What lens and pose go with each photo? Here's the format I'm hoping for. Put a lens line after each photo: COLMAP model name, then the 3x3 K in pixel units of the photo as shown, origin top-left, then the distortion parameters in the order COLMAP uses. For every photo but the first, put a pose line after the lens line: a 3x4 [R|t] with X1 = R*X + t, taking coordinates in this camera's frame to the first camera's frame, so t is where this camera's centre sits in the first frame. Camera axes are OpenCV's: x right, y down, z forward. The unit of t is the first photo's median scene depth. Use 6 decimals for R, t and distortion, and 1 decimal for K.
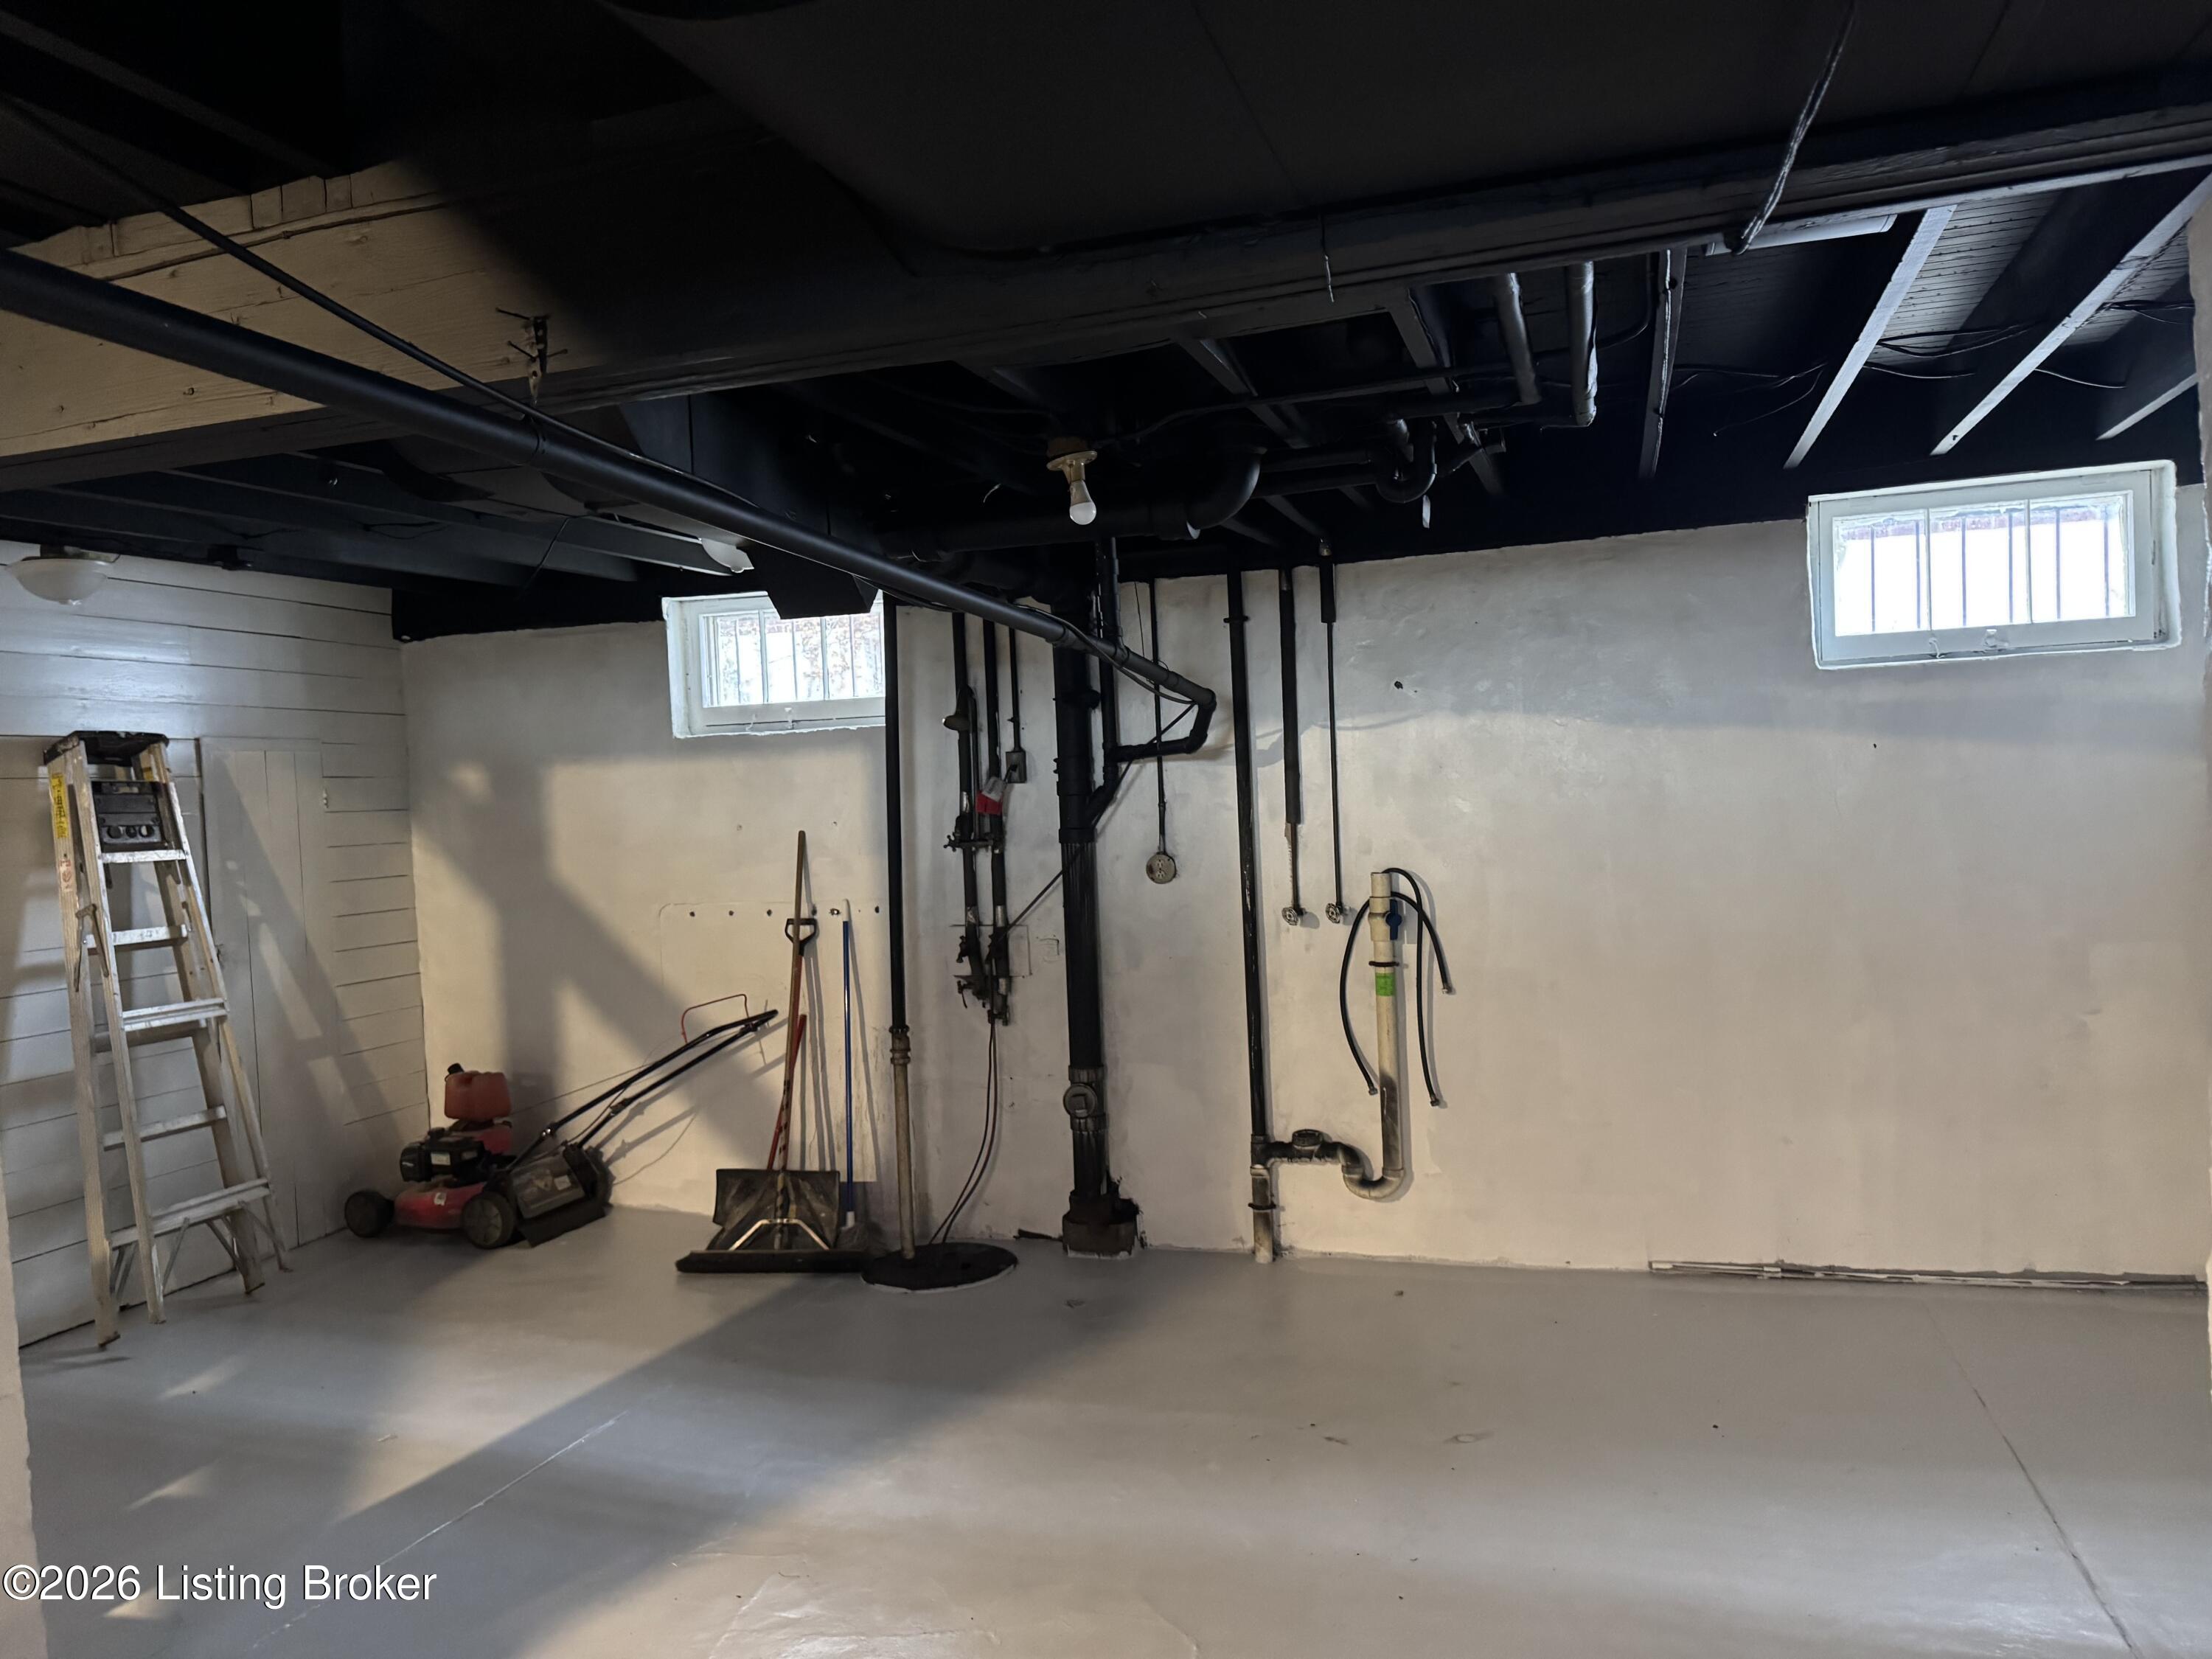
lens RADIAL K [[1546.9, 0, 1106.0], [0, 1546.9, 829.5], [0, 0, 1]] dist [0.130761, -0.166222]
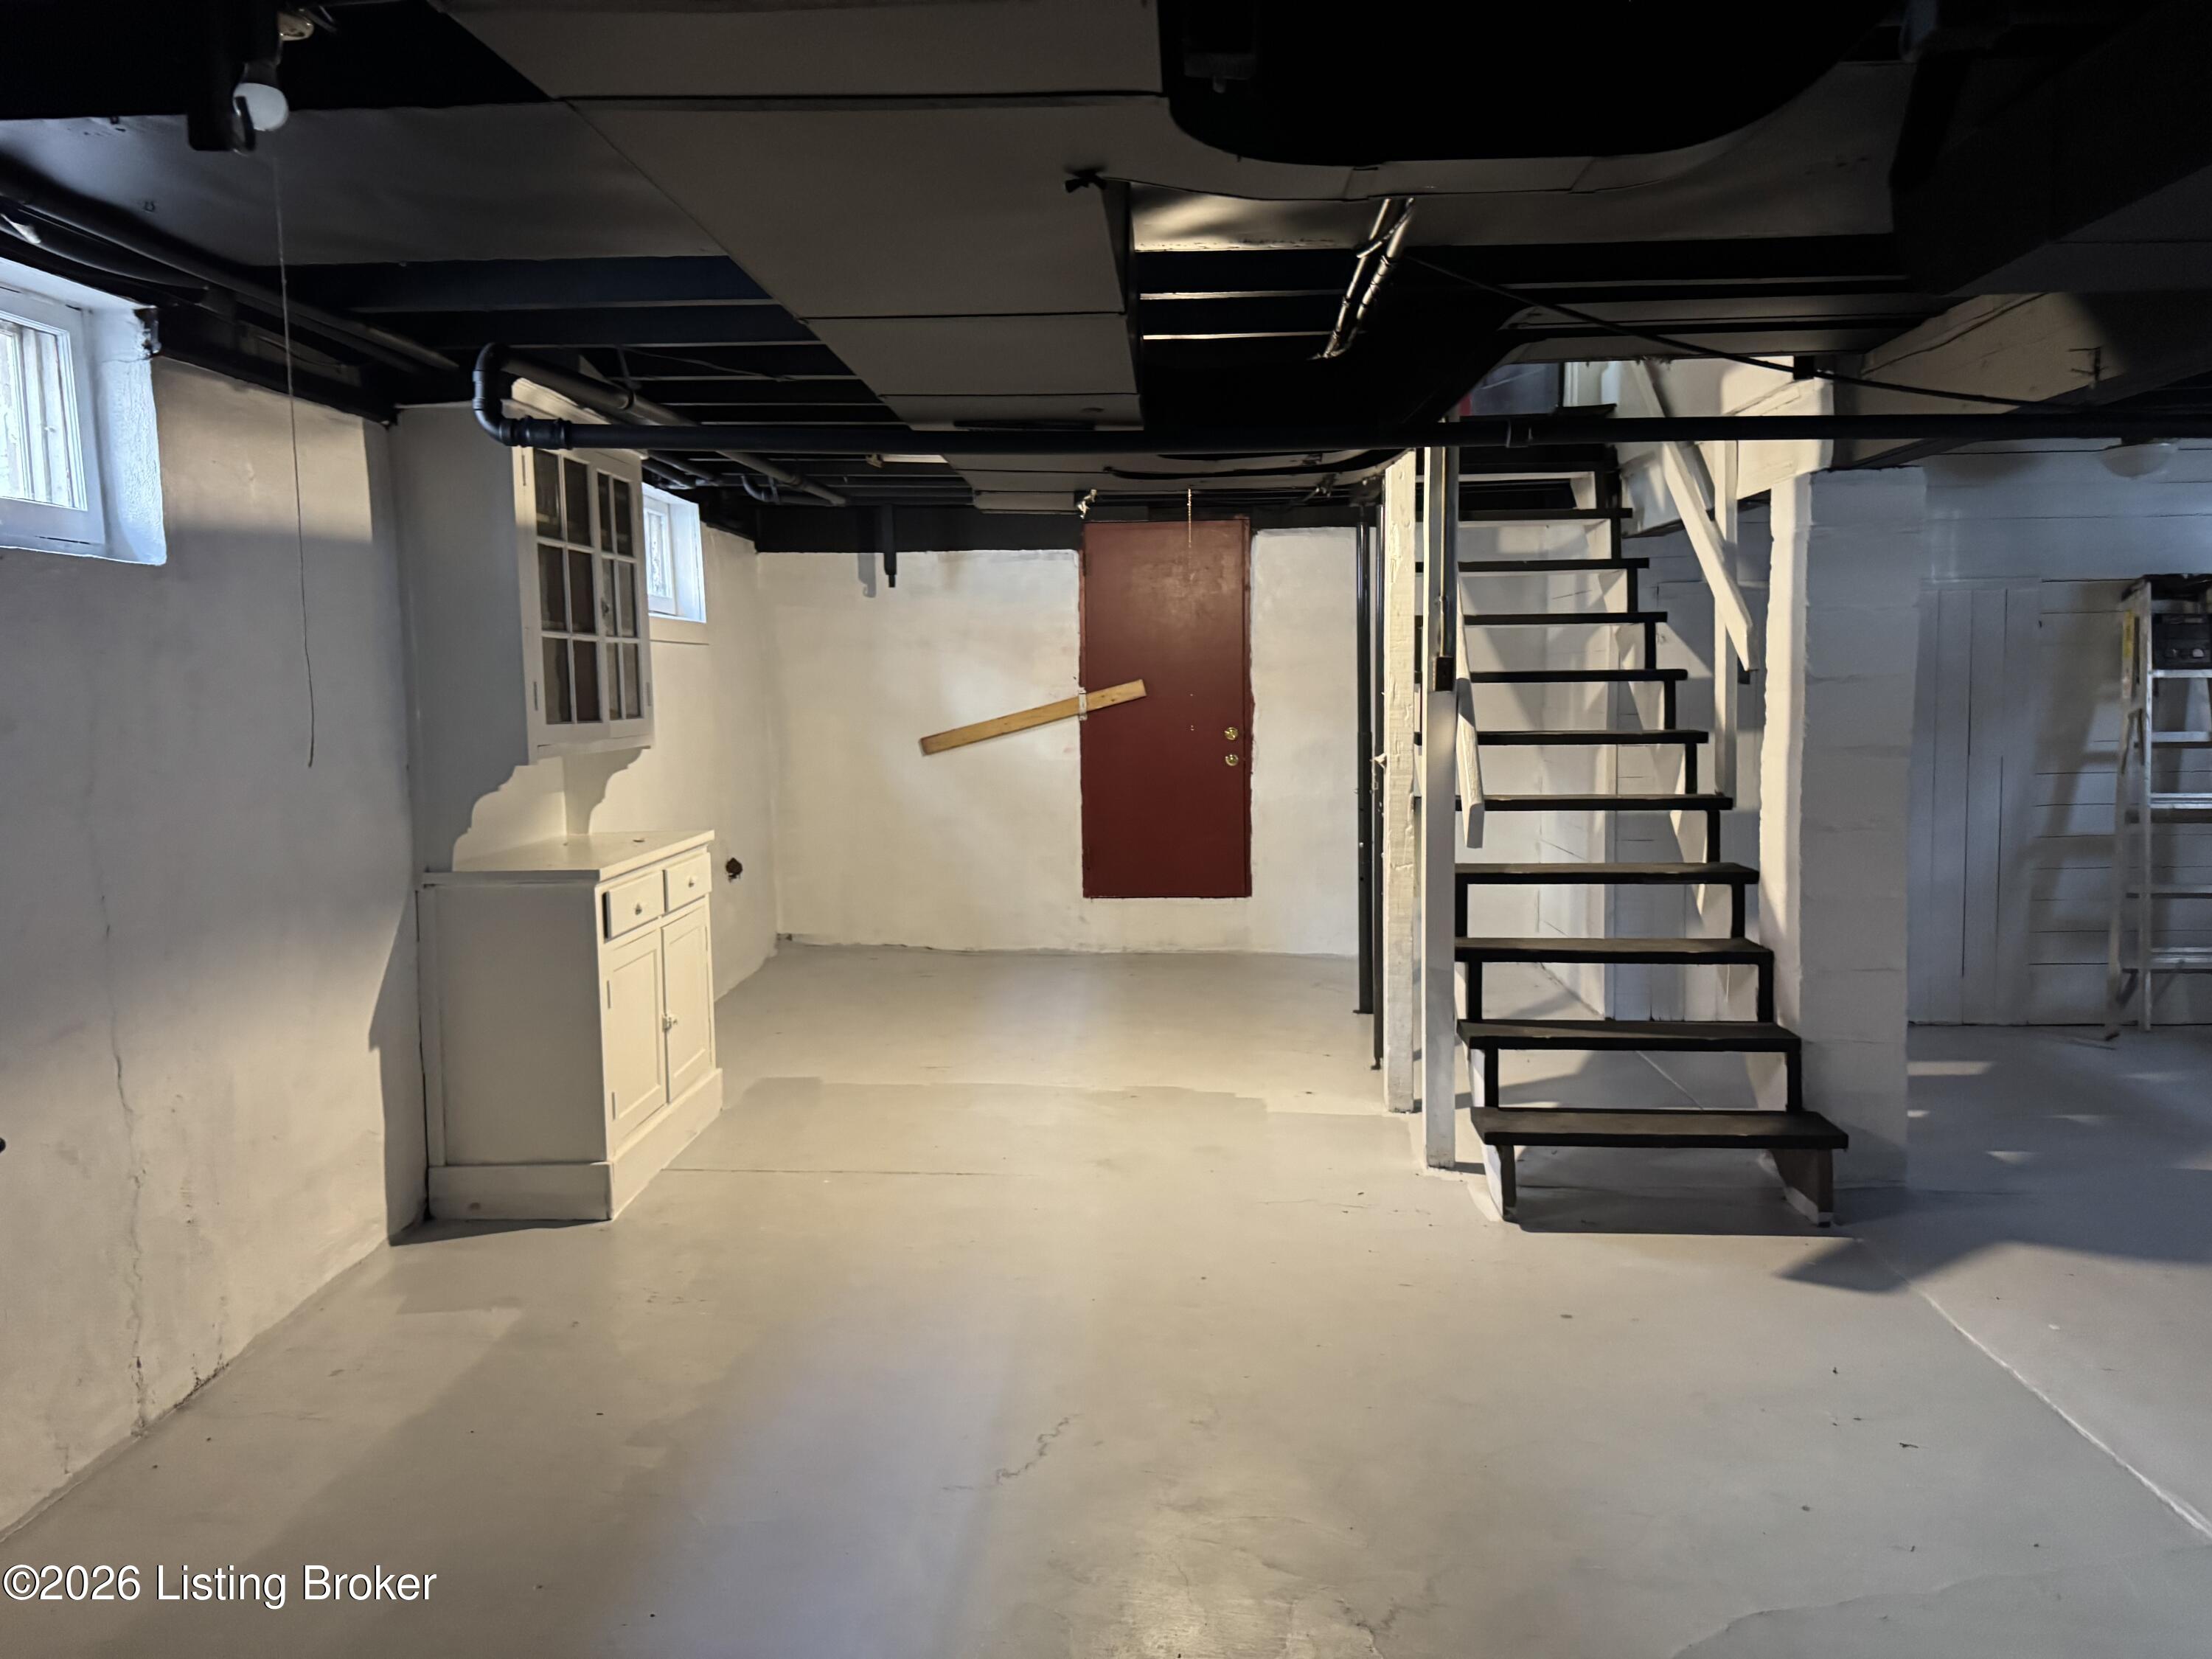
lens RADIAL K [[1546.9, 0, 1106.0], [0, 1546.9, 829.5], [0, 0, 1]] dist [0.130761, -0.166222]
pose [[0.276002, 0.132285, -0.952010, 0.378203], [-0.023570, 0.991117, 0.130886, -0.005241], [0.960868, -0.013685, 0.276668, -0.177837]]
